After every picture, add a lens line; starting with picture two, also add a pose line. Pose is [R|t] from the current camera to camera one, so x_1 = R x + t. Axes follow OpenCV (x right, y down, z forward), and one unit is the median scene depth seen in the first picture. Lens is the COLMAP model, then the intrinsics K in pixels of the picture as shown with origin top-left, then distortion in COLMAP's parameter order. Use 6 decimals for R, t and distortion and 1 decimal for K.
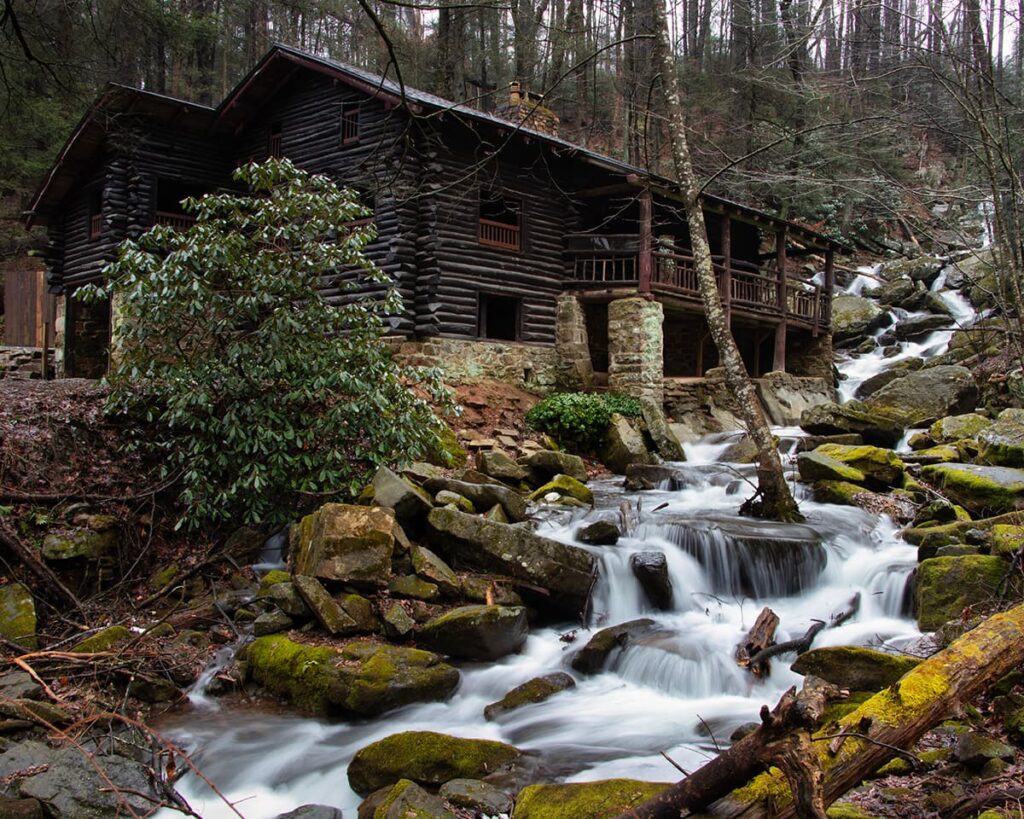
lens RADIAL K [[971.1, 0, 542.9], [0, 971.1, 411.0], [0, 0, 1]] dist [-0.159726, 0.145952]
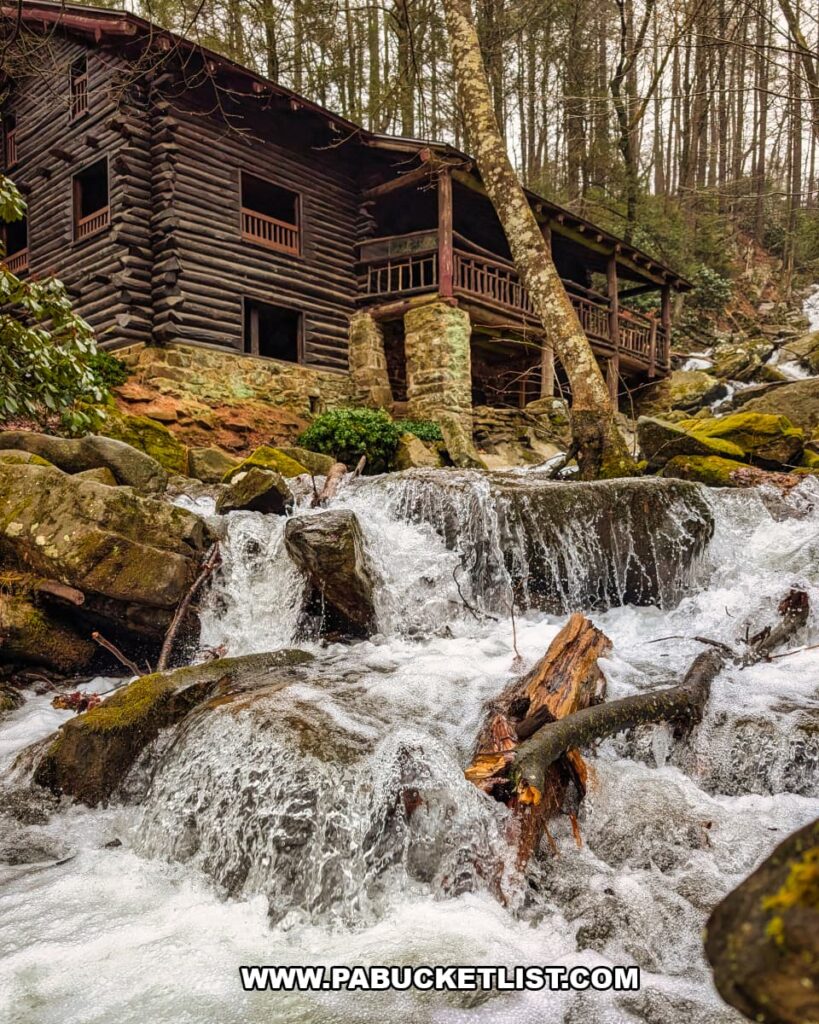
lens RADIAL K [[797.4, 0, 405.3], [0, 797.4, 539.1], [0, 0, 1]] dist [0.069502, -0.149230]
pose [[0.999411, -0.029585, -0.017373, 0.085611], [0.029892, 0.999396, 0.017712, 0.084362], [0.016838, -0.018220, 0.999692, 0.336868]]
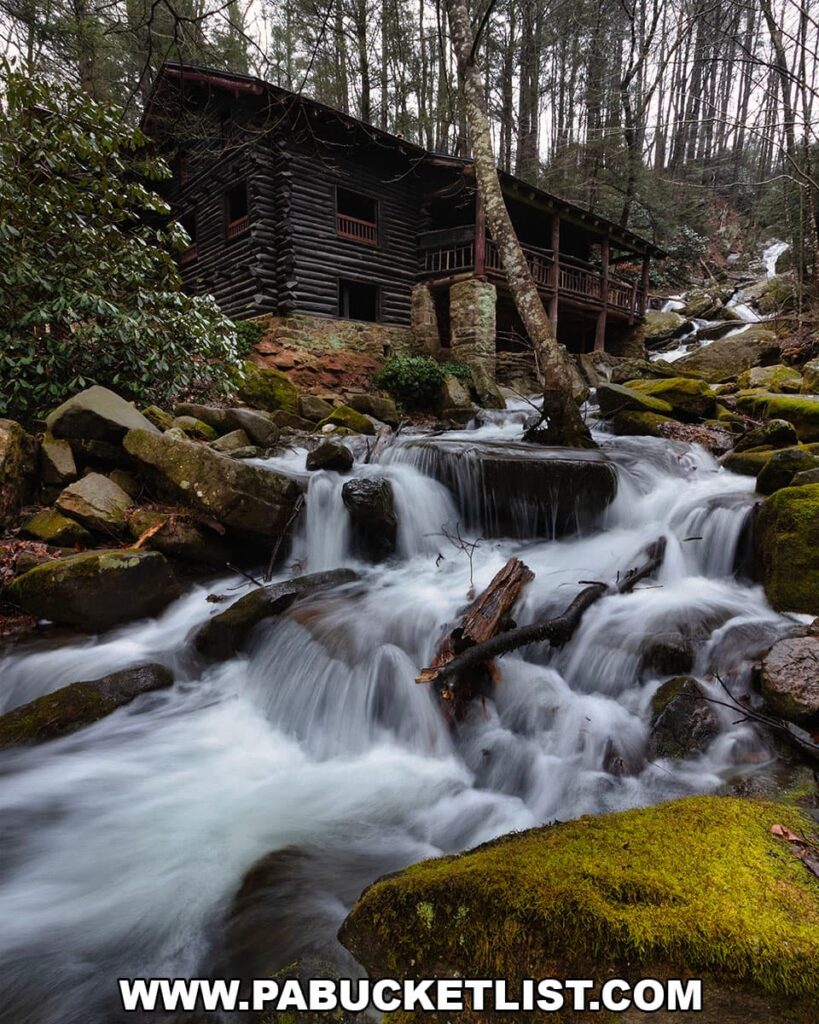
lens RADIAL K [[551.2, 0, 401.9], [0, 551.2, 494.1], [0, 0, 1]] dist [0.002317, 0.000206]
pose [[0.992810, -0.000696, -0.119702, 0.103659], [0.017737, 0.989799, 0.141359, 0.053946], [0.118383, -0.142466, 0.982695, 0.317599]]
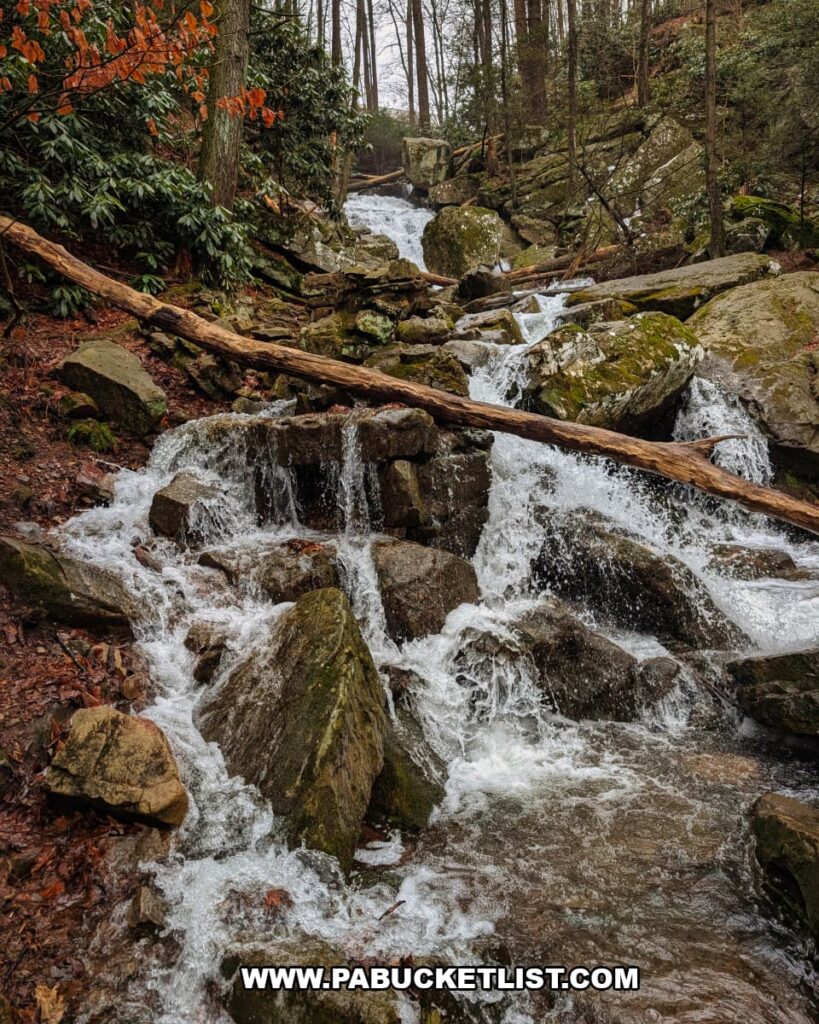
lens RADIAL K [[797.4, 0, 405.3], [0, 797.4, 539.1], [0, 0, 1]] dist [0.069502, -0.149230]
pose [[0.760397, -0.142497, 0.633633, 0.711148], [0.062918, 0.987207, 0.146507, -0.427810], [-0.646403, -0.071537, 0.759635, 2.689831]]
